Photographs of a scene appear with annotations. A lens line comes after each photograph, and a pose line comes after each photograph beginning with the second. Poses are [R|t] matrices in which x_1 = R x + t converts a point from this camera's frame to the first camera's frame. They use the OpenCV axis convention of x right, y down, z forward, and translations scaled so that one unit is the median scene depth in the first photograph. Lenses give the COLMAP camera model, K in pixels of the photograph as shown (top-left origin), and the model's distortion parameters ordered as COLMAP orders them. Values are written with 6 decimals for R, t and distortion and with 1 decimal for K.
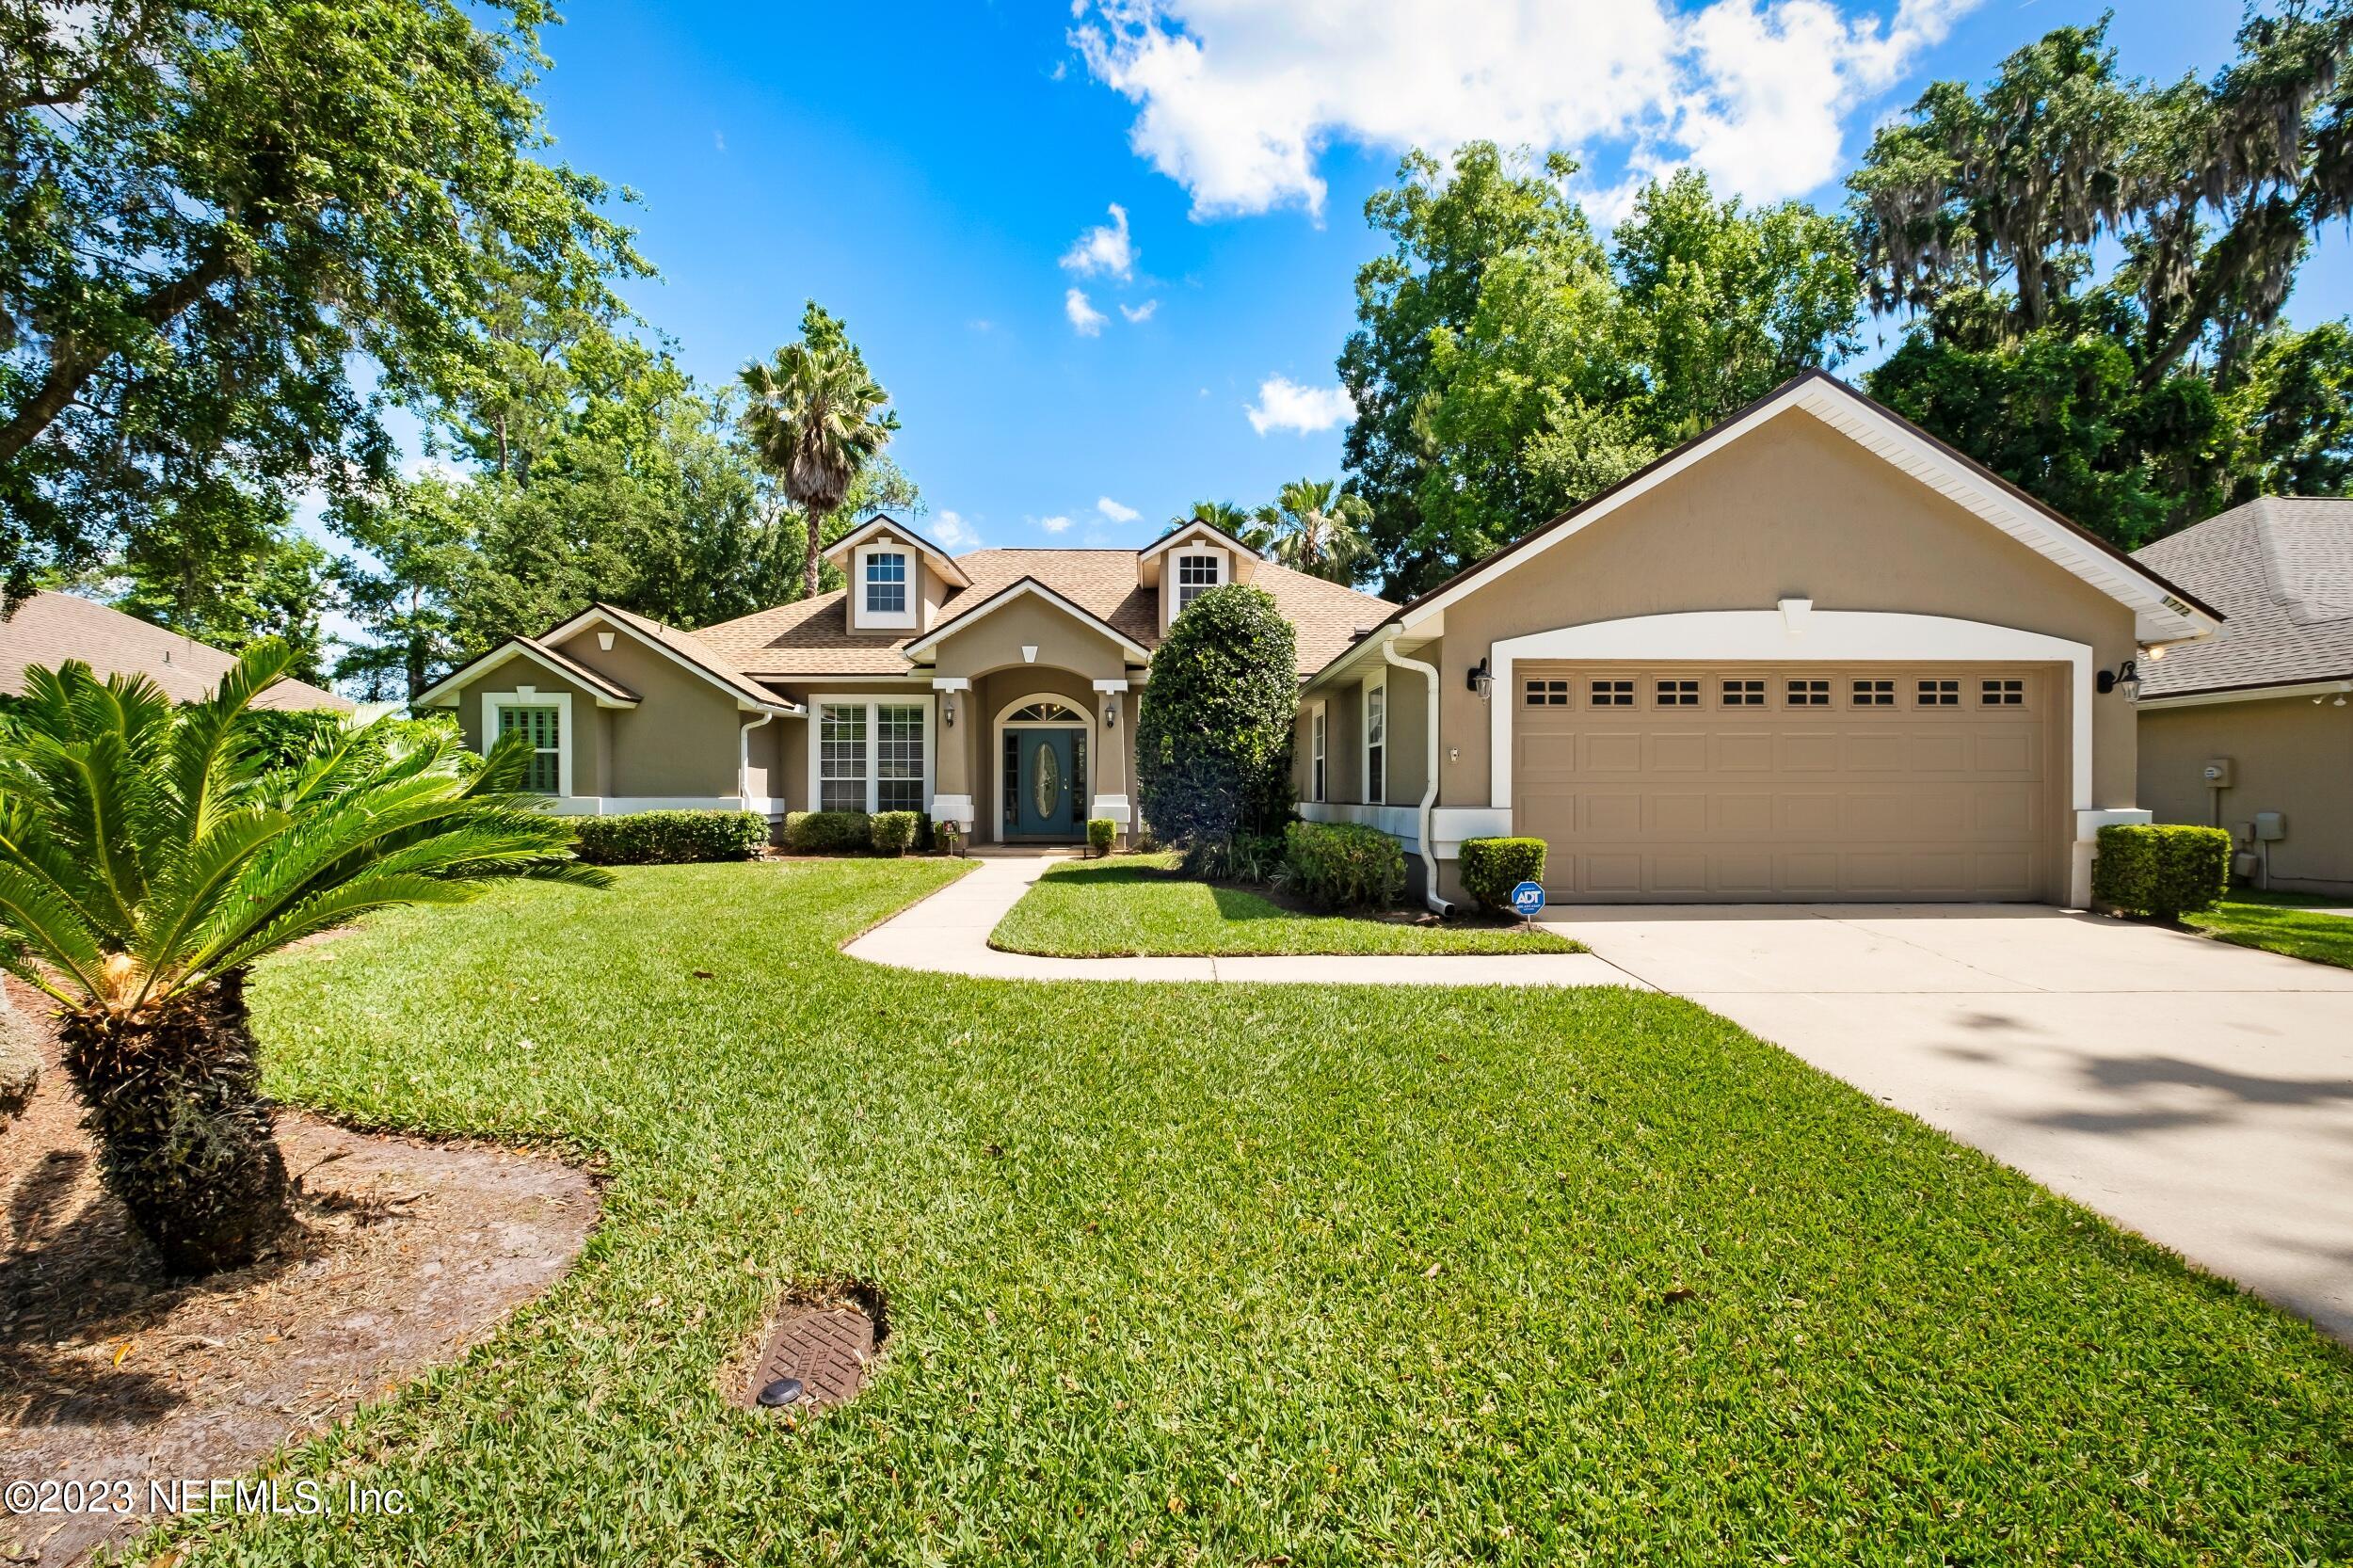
lens RADIAL K [[1021.8, 0, 1174.5], [0, 1021.8, 803.2], [0, 0, 1]] dist [-0.001025, -0.001609]
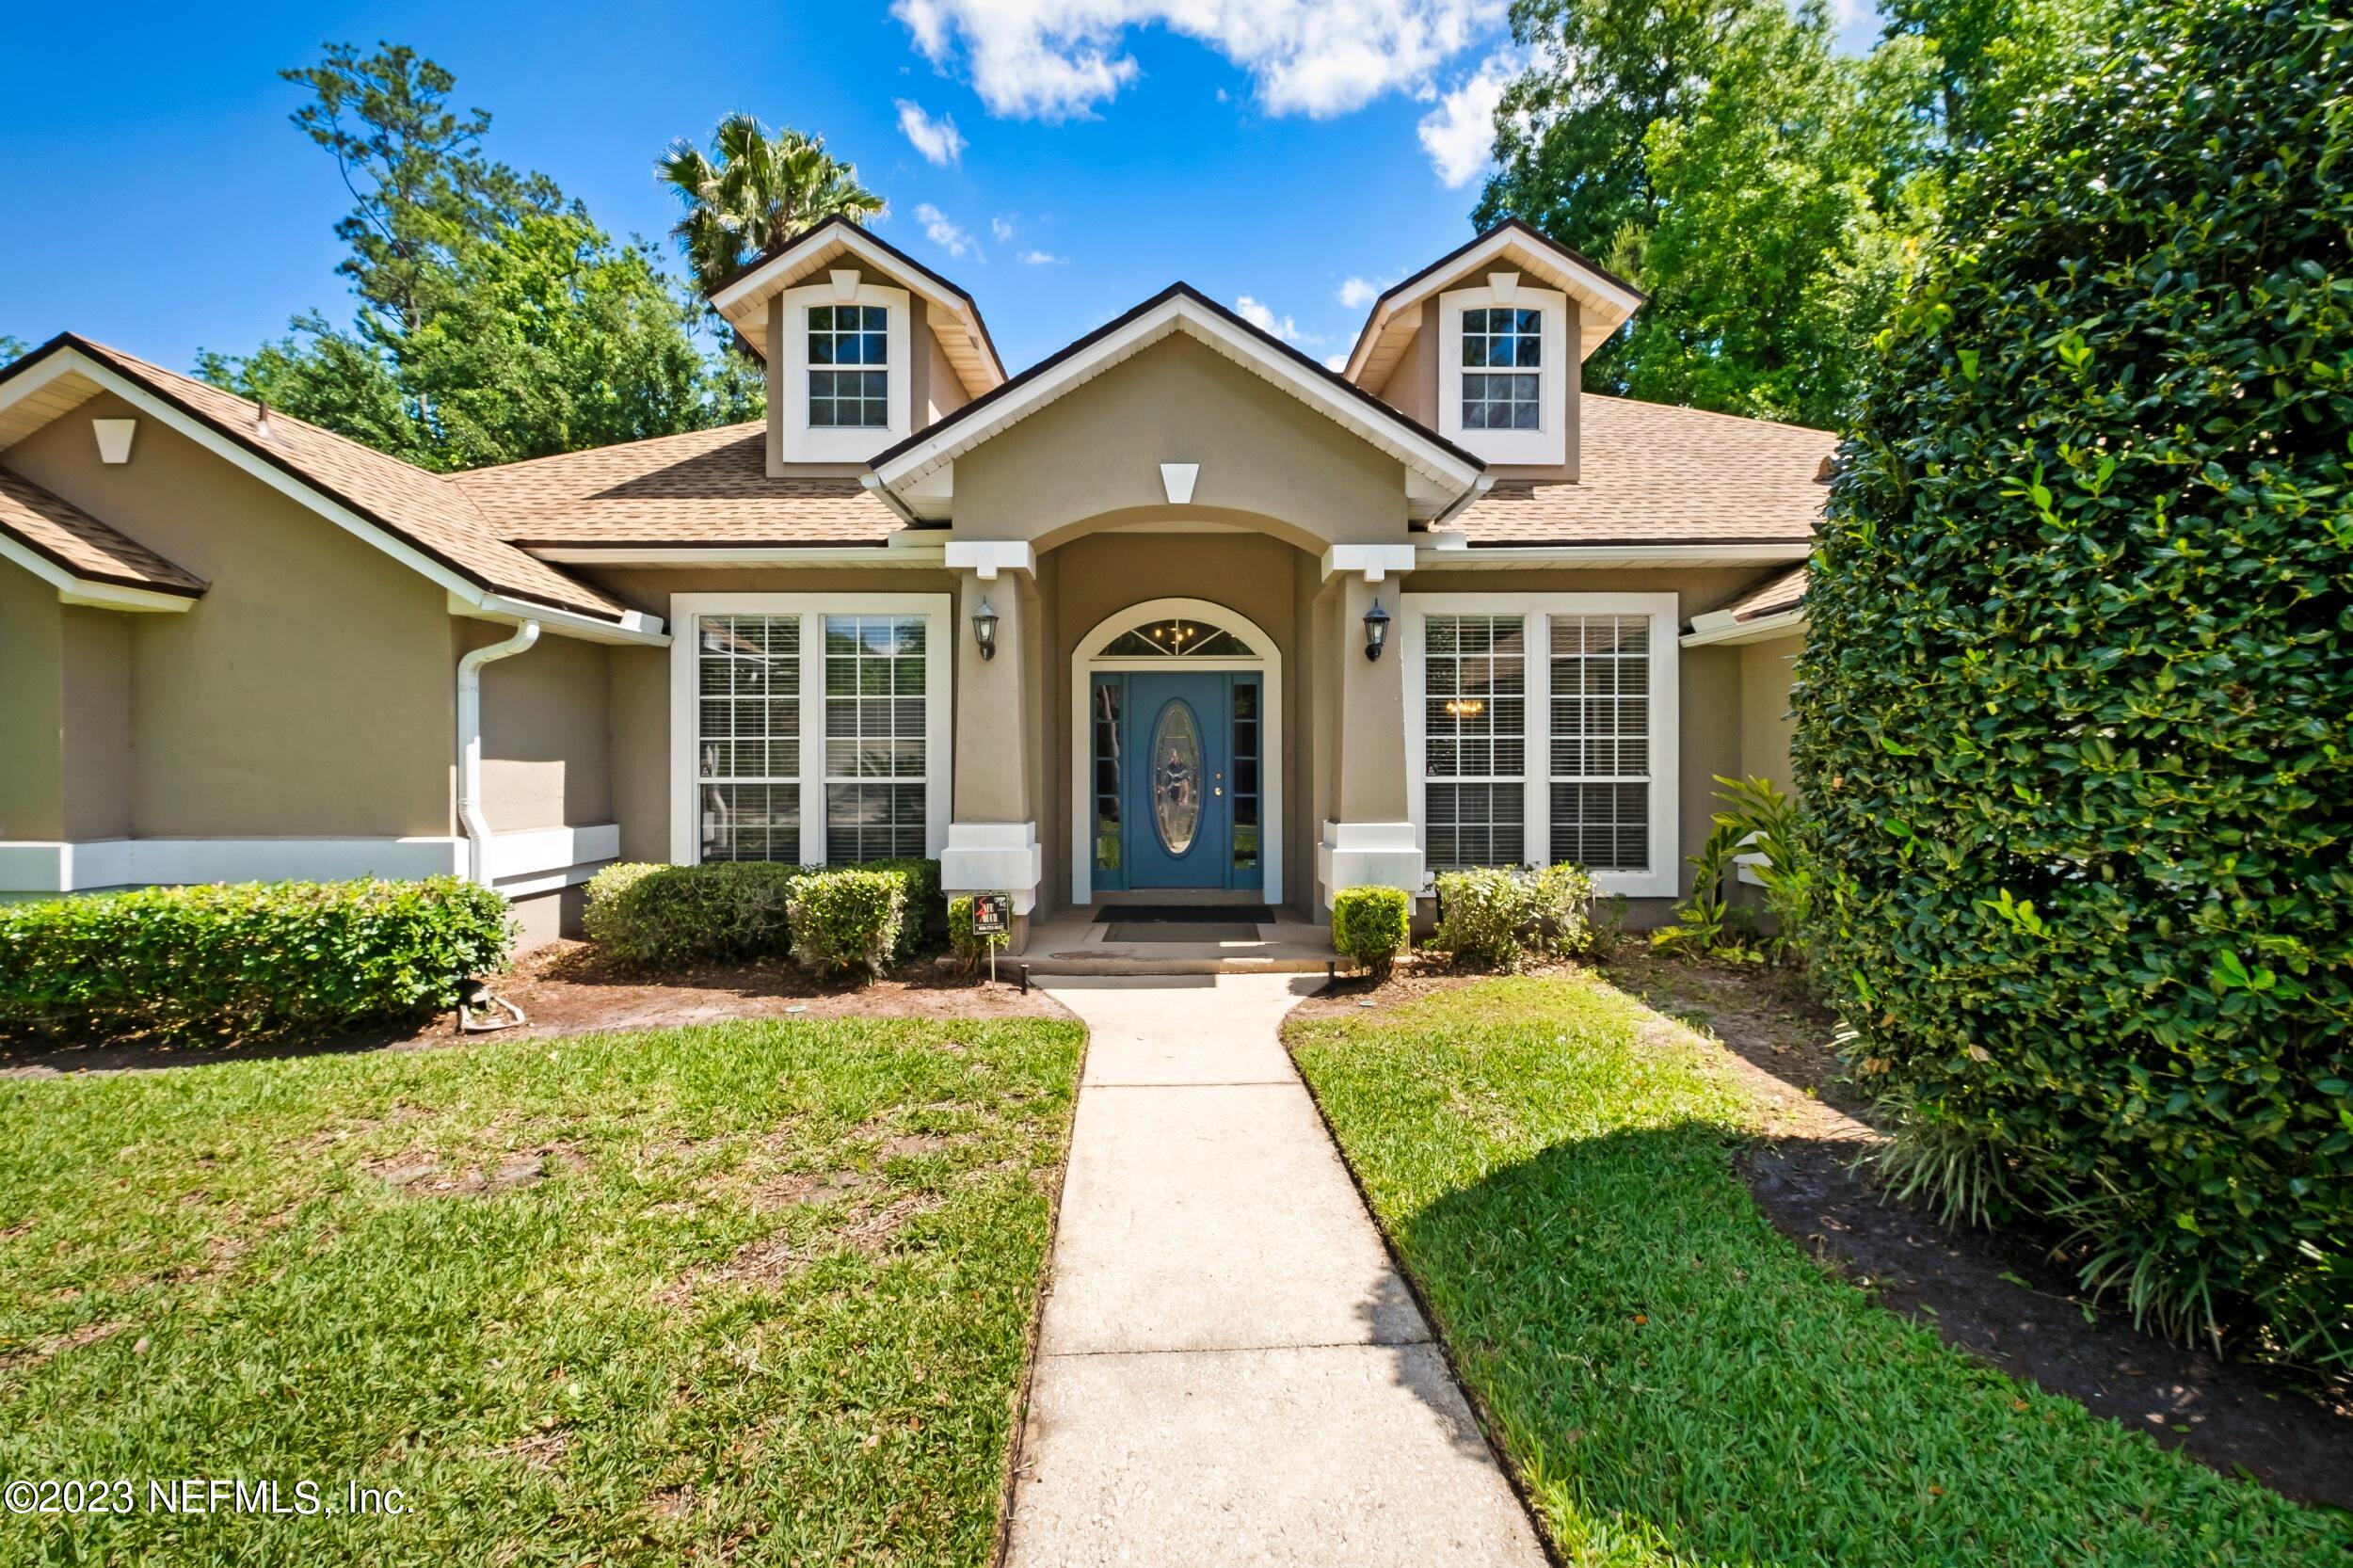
lens RADIAL K [[1021.8, 0, 1171.0], [0, 1021.8, 769.2], [0, 0, 1]] dist [-0.001025, -0.001609]
pose [[0.999824, -0.001711, -0.018685, -0.129033], [0.001704, 0.999998, -0.000380, -0.028503], [0.018686, 0.000348, 0.999825, 0.551545]]
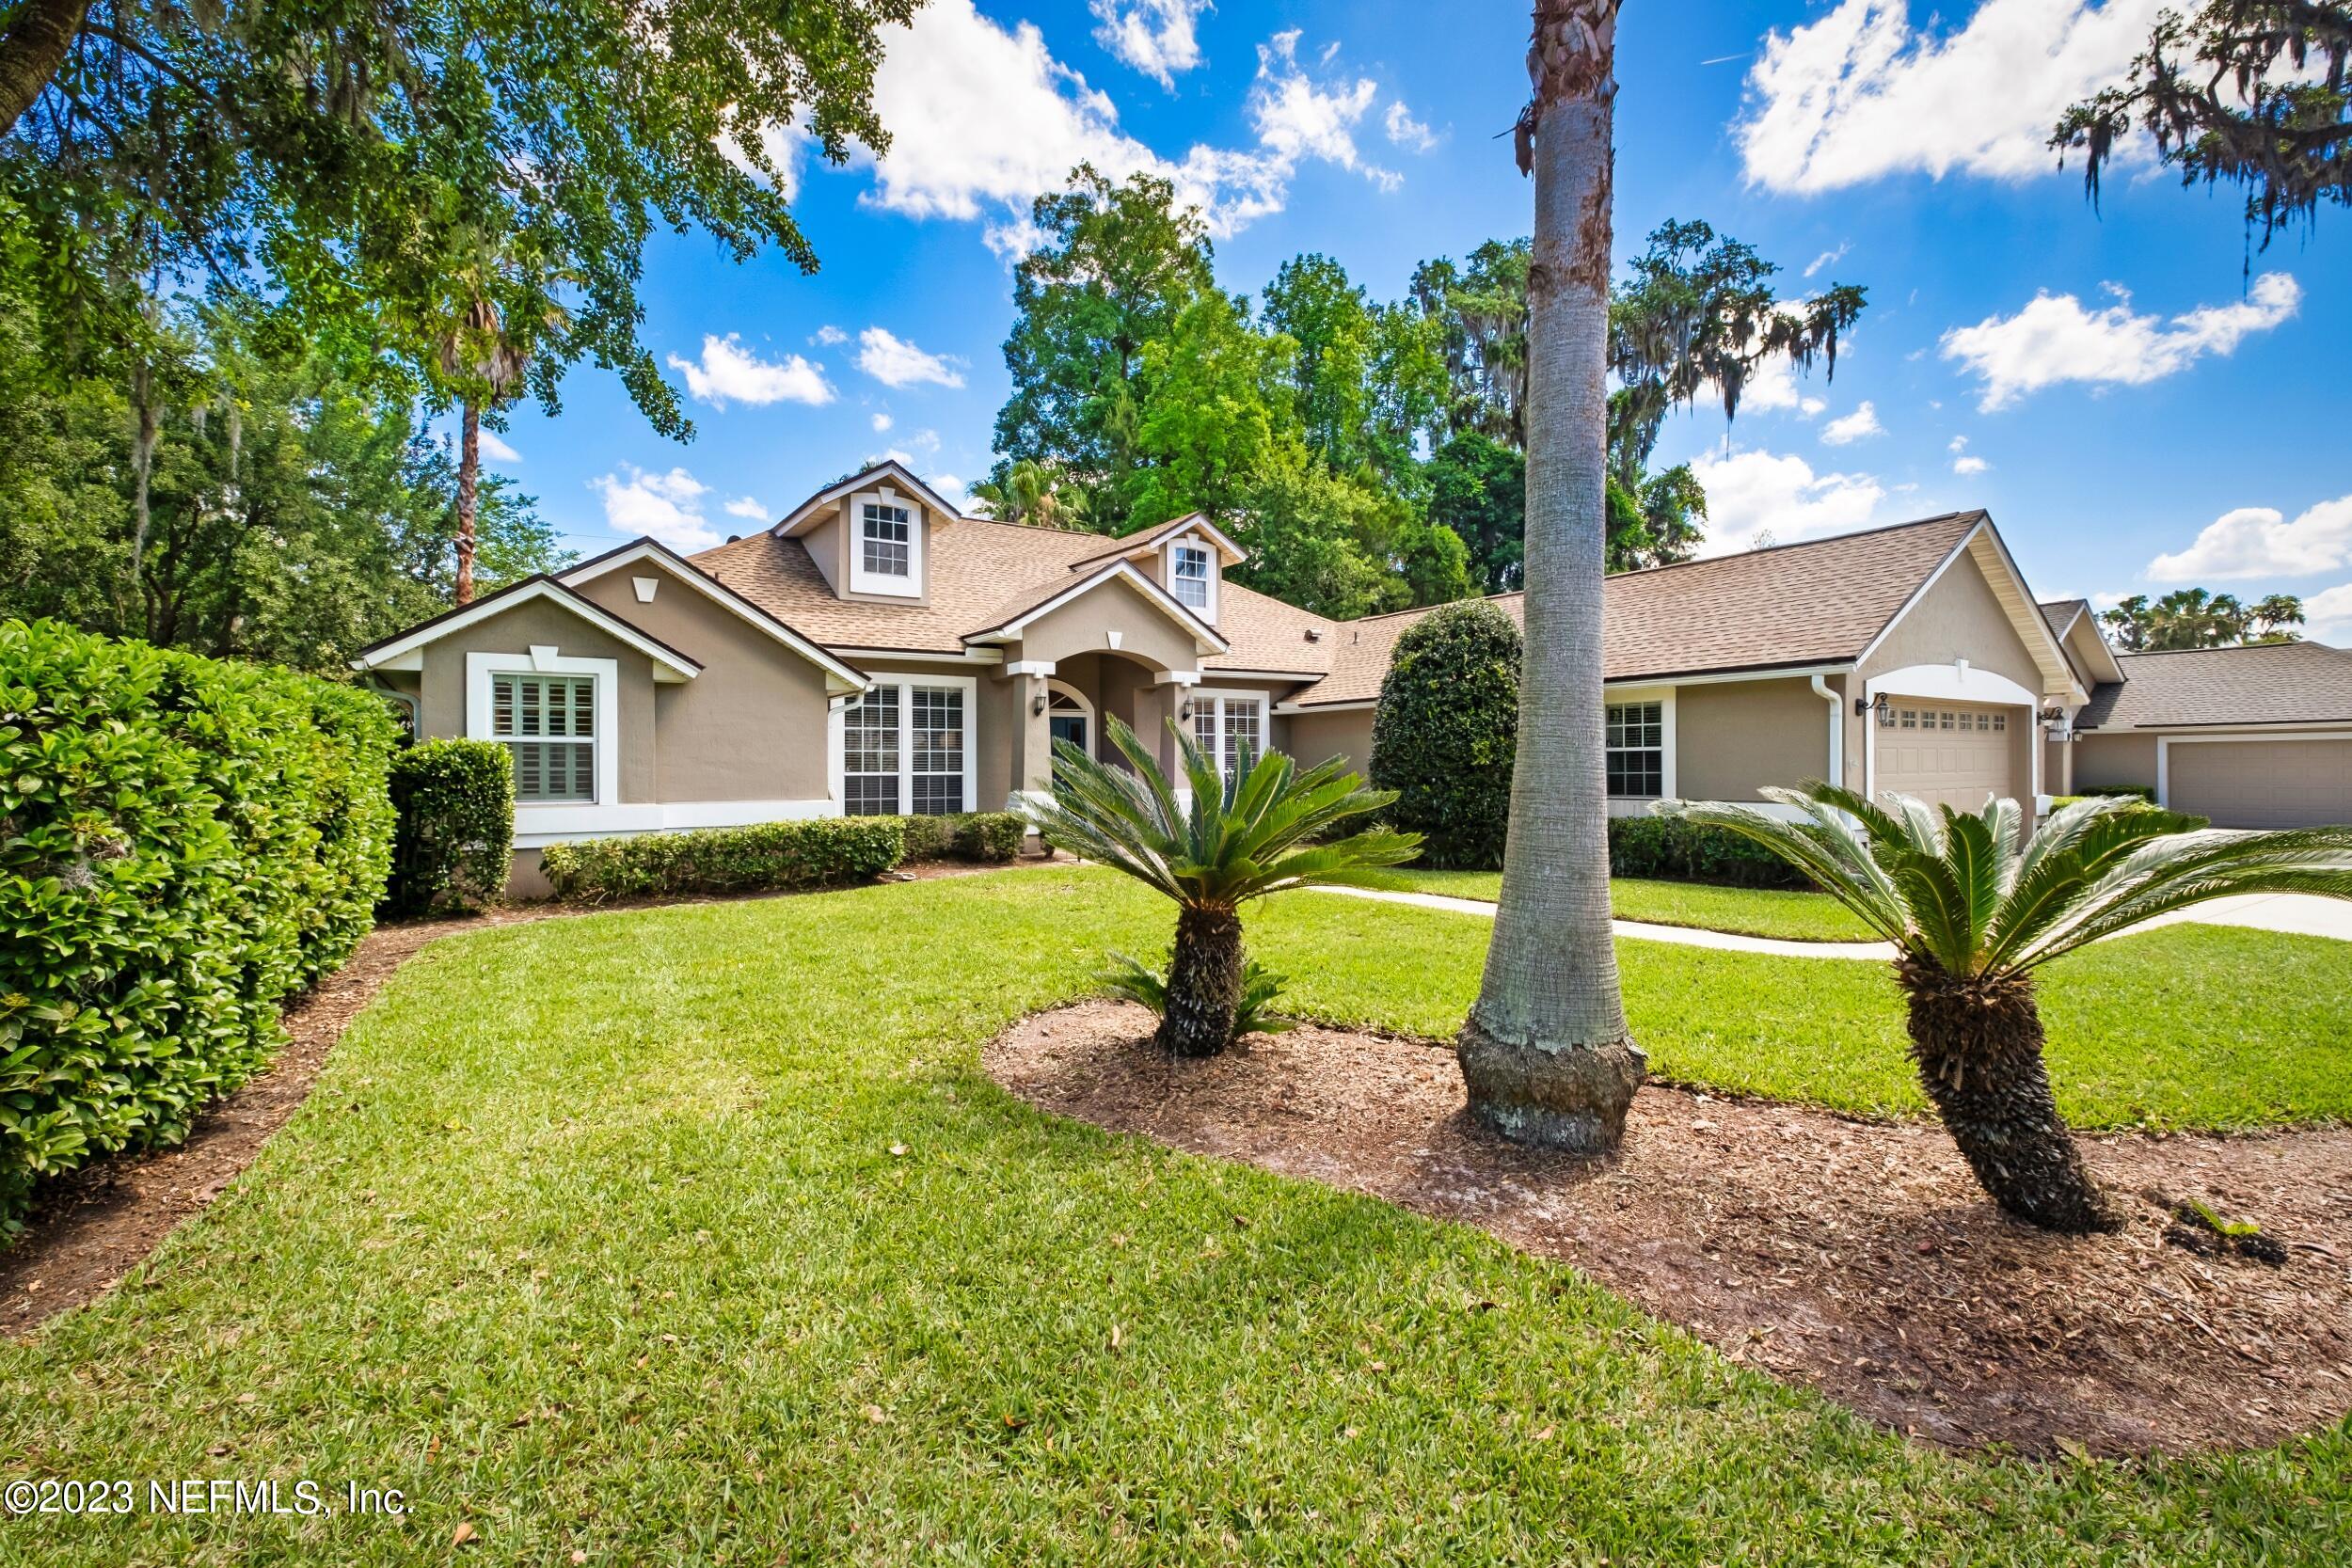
lens RADIAL K [[1021.3, 0, 1174.4], [0, 1021.3, 774.7], [0, 0, 1]] dist [-0.001025, -0.001609]
pose [[0.848563, -0.007485, 0.529042, -0.555778], [0.010034, 0.999948, -0.001946, -0.018917], [-0.529000, 0.006960, 0.848594, 0.165769]]
